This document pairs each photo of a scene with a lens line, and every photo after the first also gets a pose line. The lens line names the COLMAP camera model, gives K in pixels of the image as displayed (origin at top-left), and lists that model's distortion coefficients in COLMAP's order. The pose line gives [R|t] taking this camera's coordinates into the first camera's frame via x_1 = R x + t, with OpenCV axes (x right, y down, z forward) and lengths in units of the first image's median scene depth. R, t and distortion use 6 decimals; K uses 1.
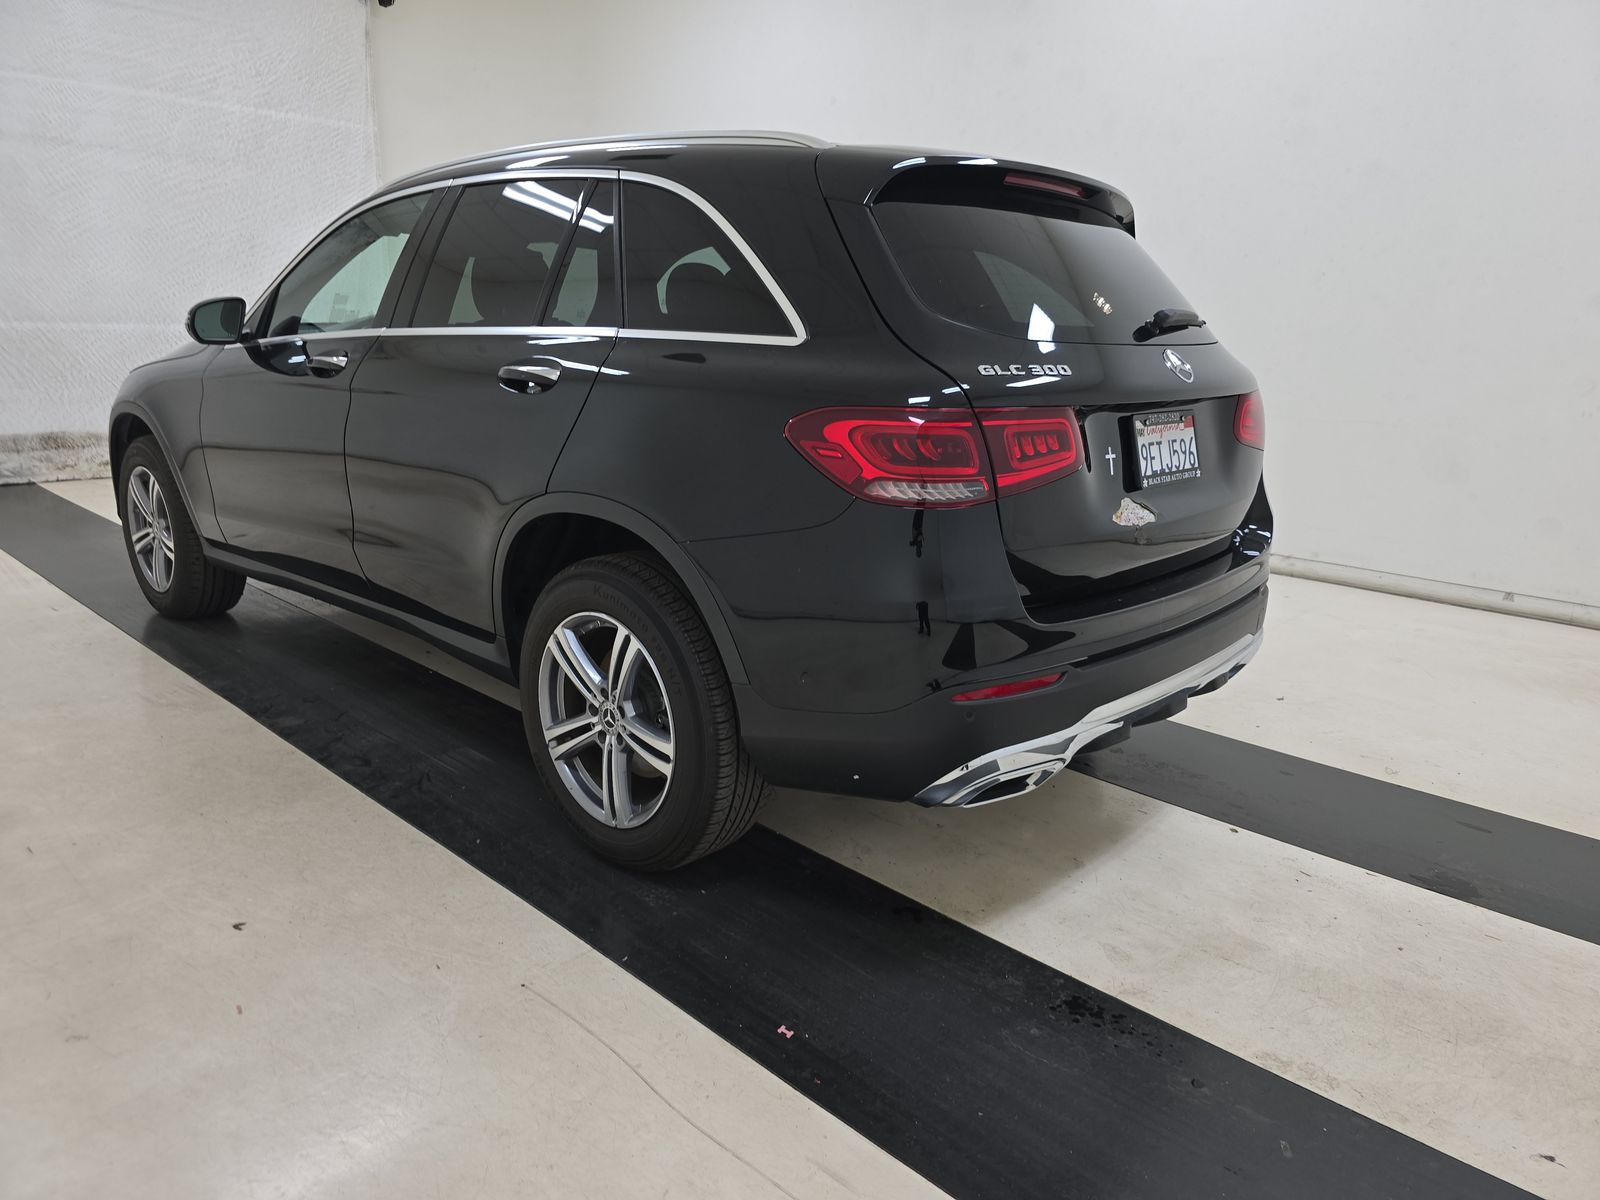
lens RADIAL K [[1074.1, 0, 806.6], [0, 1074.1, 598.4], [0, 0, 1]] dist [0.028064, -0.002777]
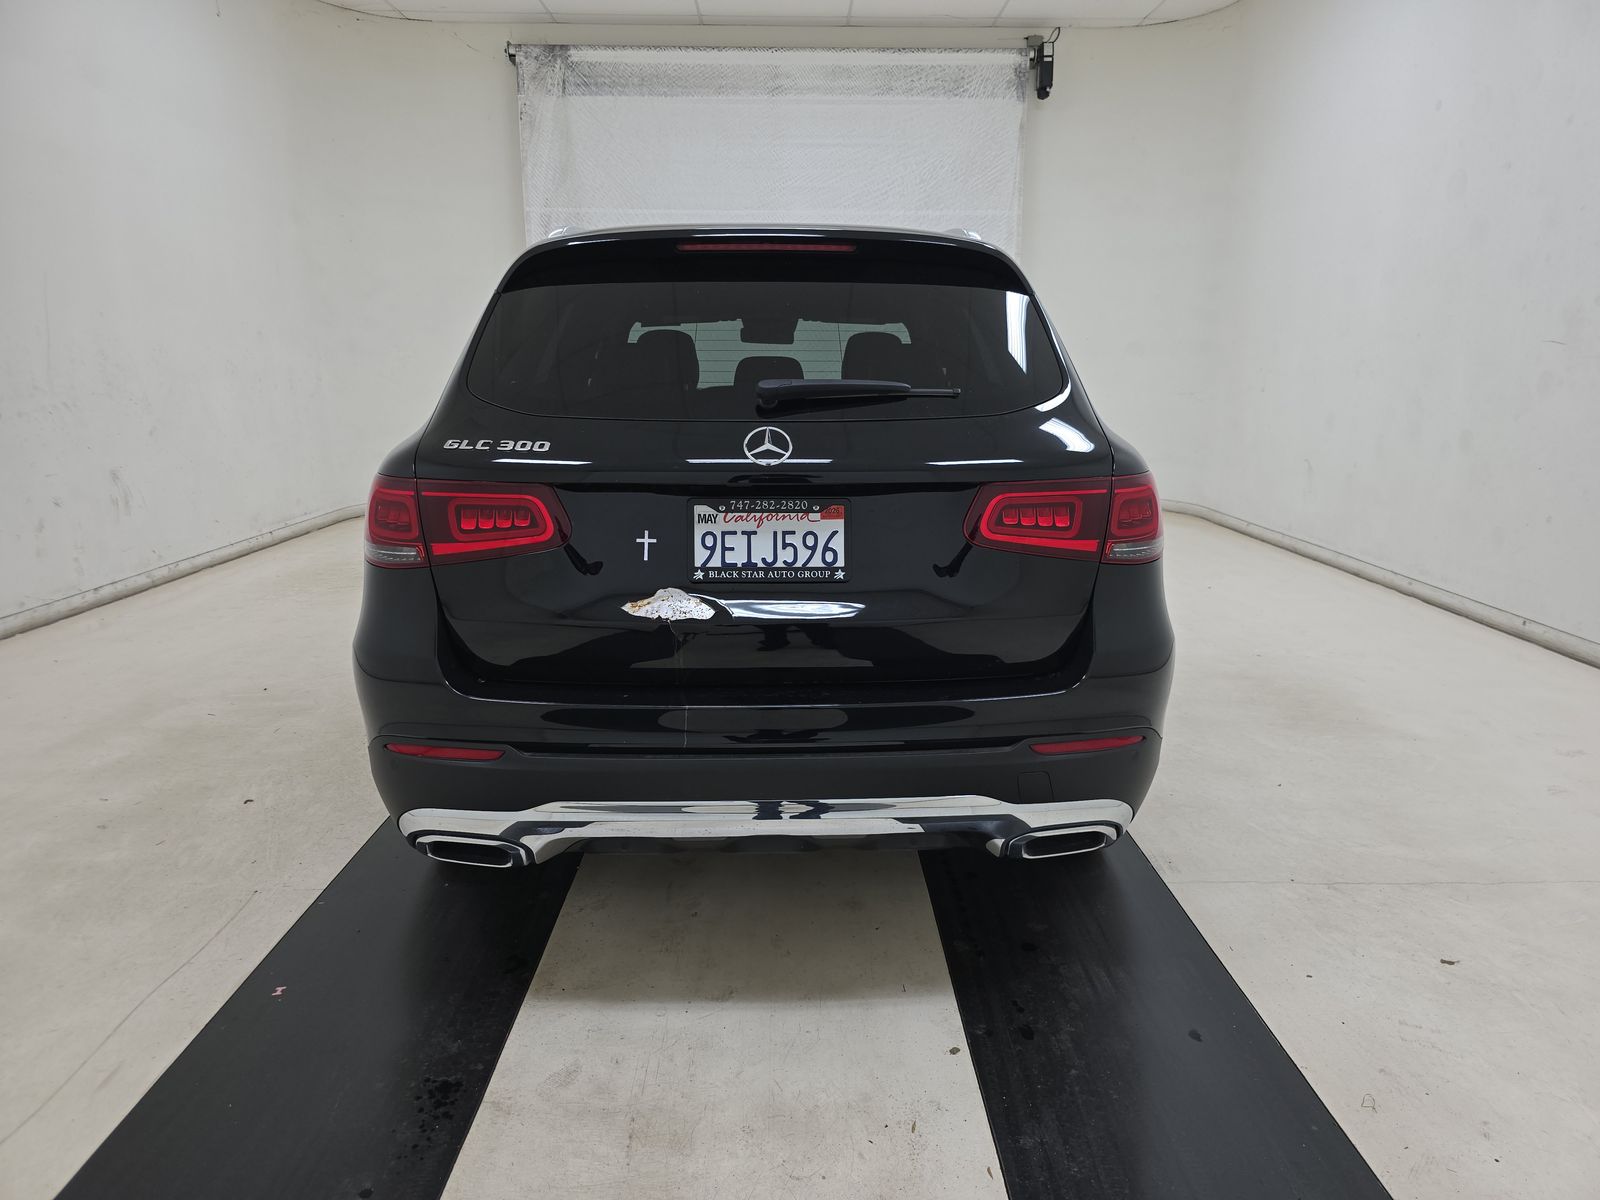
lens RADIAL K [[1074.1, 0, 800.7], [0, 1074.1, 600.4], [0, 0, 1]] dist [0.028064, -0.002777]
pose [[0.702729, 0.124526, -0.700475, 0.299945], [-0.158925, 0.987160, 0.016055, -0.034398], [0.693480, 0.100041, 0.713497, 0.129806]]
